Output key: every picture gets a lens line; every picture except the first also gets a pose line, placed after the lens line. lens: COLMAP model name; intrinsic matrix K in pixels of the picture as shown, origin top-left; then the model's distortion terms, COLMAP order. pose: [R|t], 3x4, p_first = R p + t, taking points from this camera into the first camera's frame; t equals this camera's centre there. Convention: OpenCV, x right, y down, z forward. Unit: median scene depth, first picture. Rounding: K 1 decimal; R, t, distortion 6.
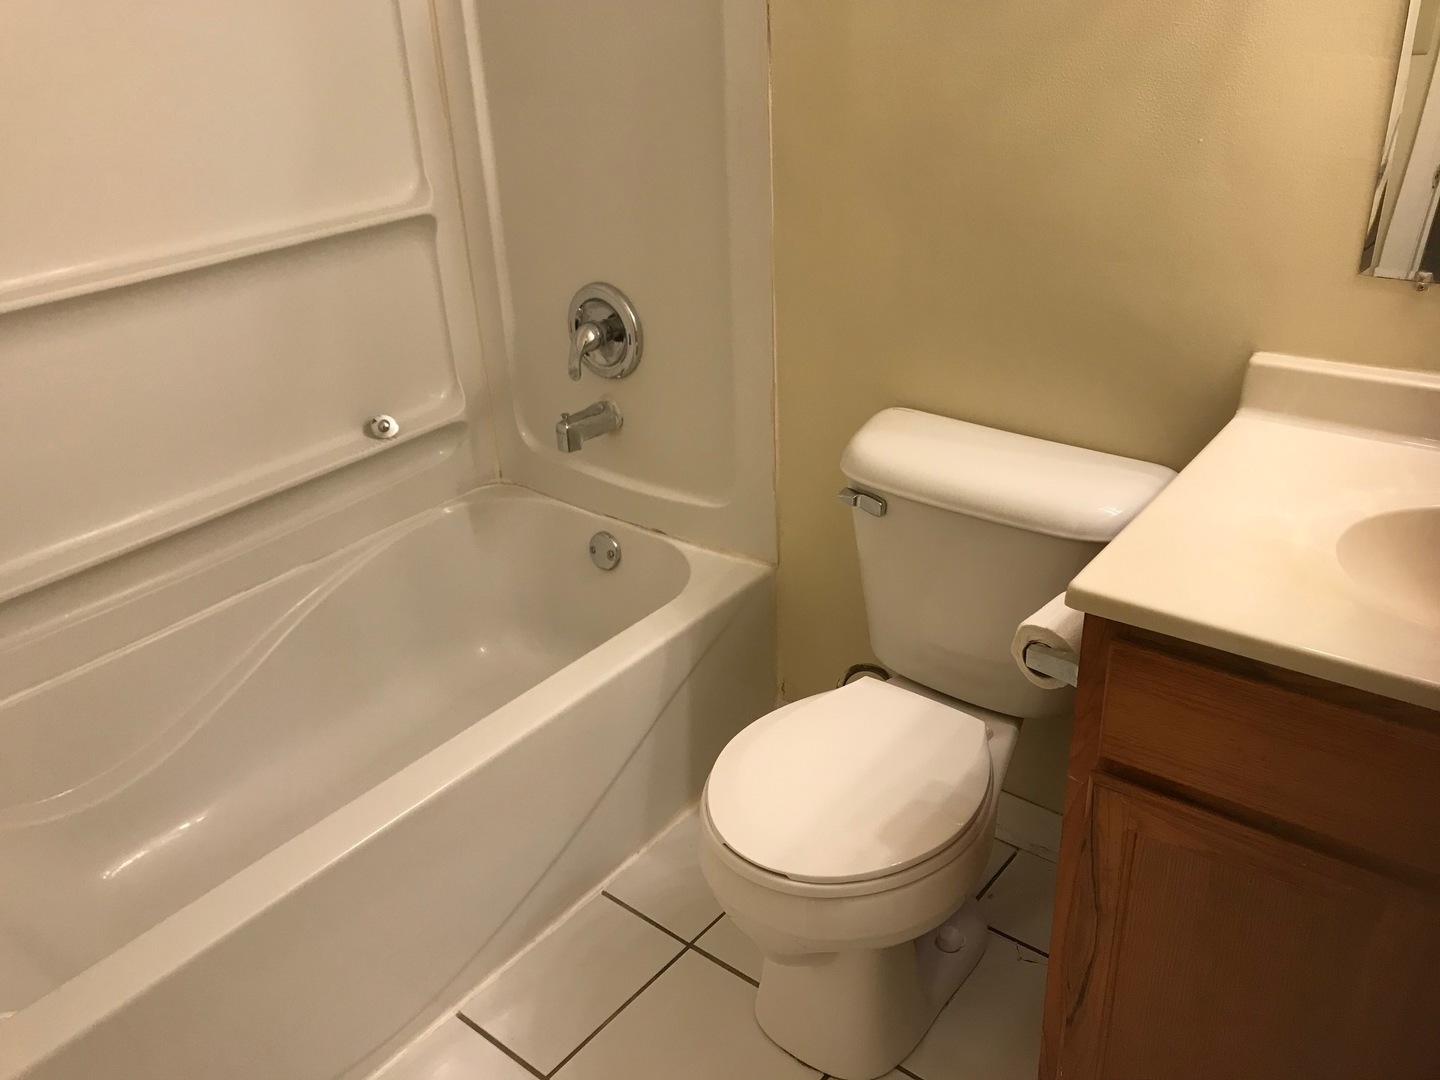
lens RADIAL K [[1183.6, 0, 721.5], [0, 1183.6, 544.1], [0, 0, 1]] dist [0.031033, -0.040375]
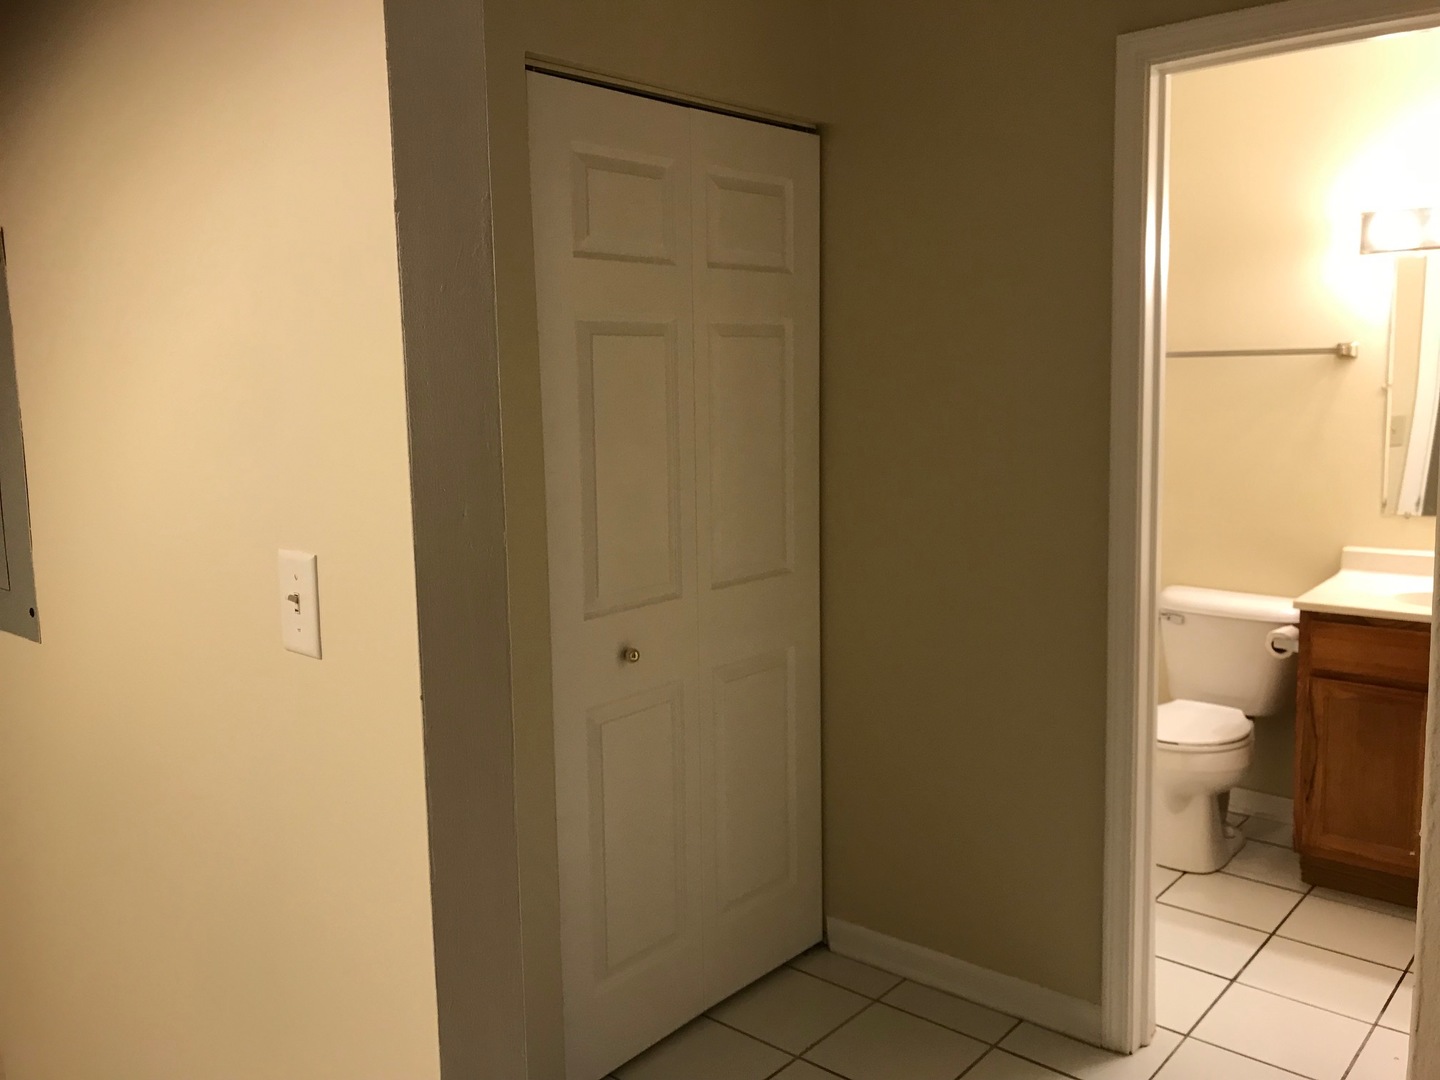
lens RADIAL K [[1183.6, 0, 717.9], [0, 1183.6, 535.1], [0, 0, 1]] dist [0.031033, -0.040375]
pose [[0.999147, 0.029694, -0.028705, -0.874016], [-0.037819, 0.937110, -0.346980, 0.810962], [0.016597, 0.347770, 0.937433, -1.509433]]
